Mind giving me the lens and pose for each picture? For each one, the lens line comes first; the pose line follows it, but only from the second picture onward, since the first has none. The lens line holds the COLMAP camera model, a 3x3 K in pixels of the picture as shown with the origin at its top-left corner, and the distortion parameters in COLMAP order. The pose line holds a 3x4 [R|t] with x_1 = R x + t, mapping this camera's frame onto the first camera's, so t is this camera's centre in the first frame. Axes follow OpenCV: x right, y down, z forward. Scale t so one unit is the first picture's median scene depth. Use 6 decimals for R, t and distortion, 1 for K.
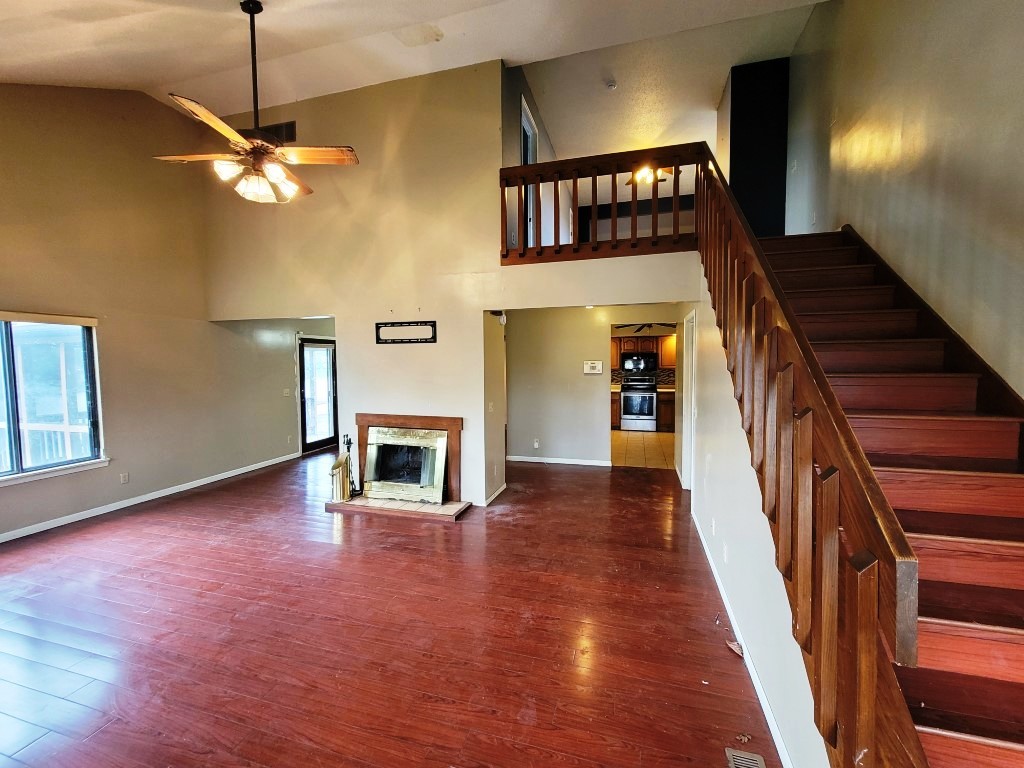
lens RADIAL K [[420.3, 0, 512.8], [0, 420.3, 383.1], [0, 0, 1]] dist [-0.007715, 0.000768]
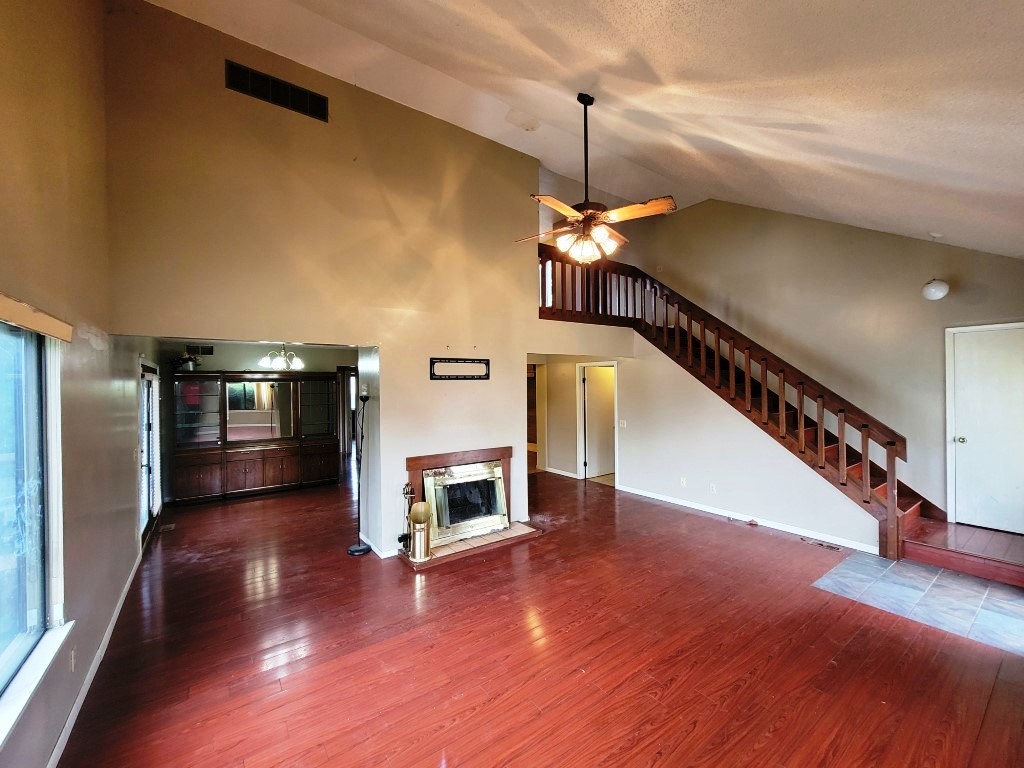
lens RADIAL K [[420.3, 0, 511.1], [0, 420.3, 382.4], [0, 0, 1]] dist [-0.007715, 0.000768]
pose [[0.615245, 0.002359, 0.788332, -0.997741], [0.051915, 0.997704, -0.043502, -0.039393], [-0.786624, 0.067691, 0.613710, 0.293900]]
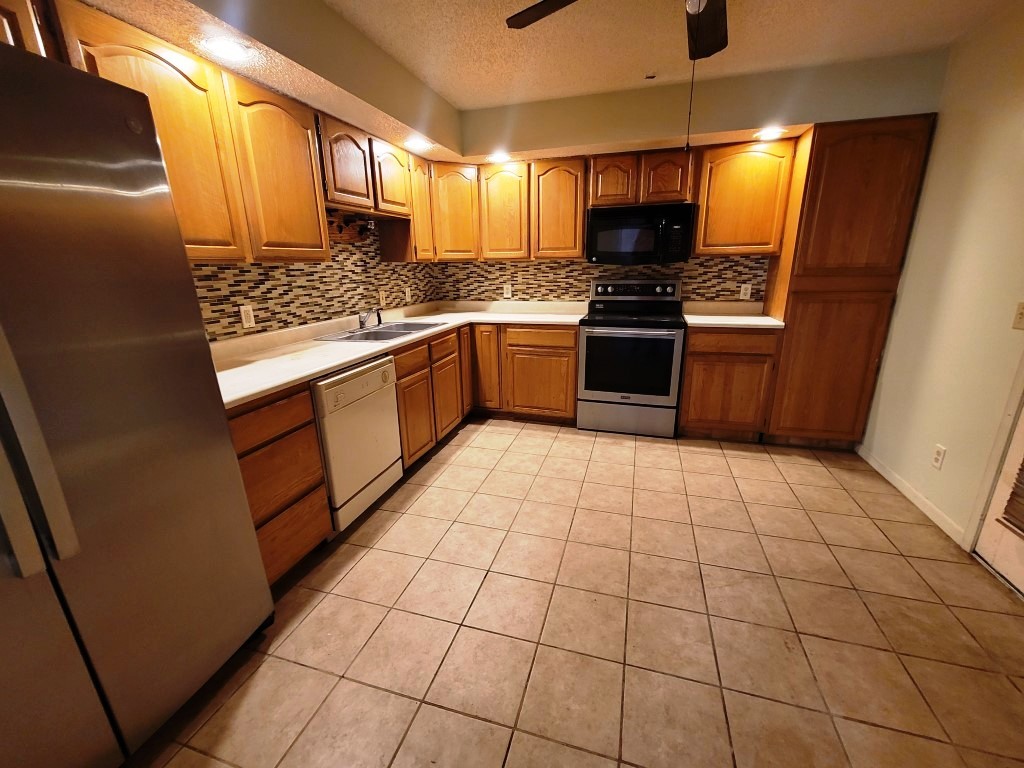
lens RADIAL K [[420.3, 0, 513.9], [0, 420.3, 384.2], [0, 0, 1]] dist [-0.007715, 0.000768]
pose [[0.999985, -0.003480, -0.004116, 0.179485], [0.004302, 0.975381, 0.220485, -0.006798], [0.003248, -0.220499, 0.975382, 0.573385]]
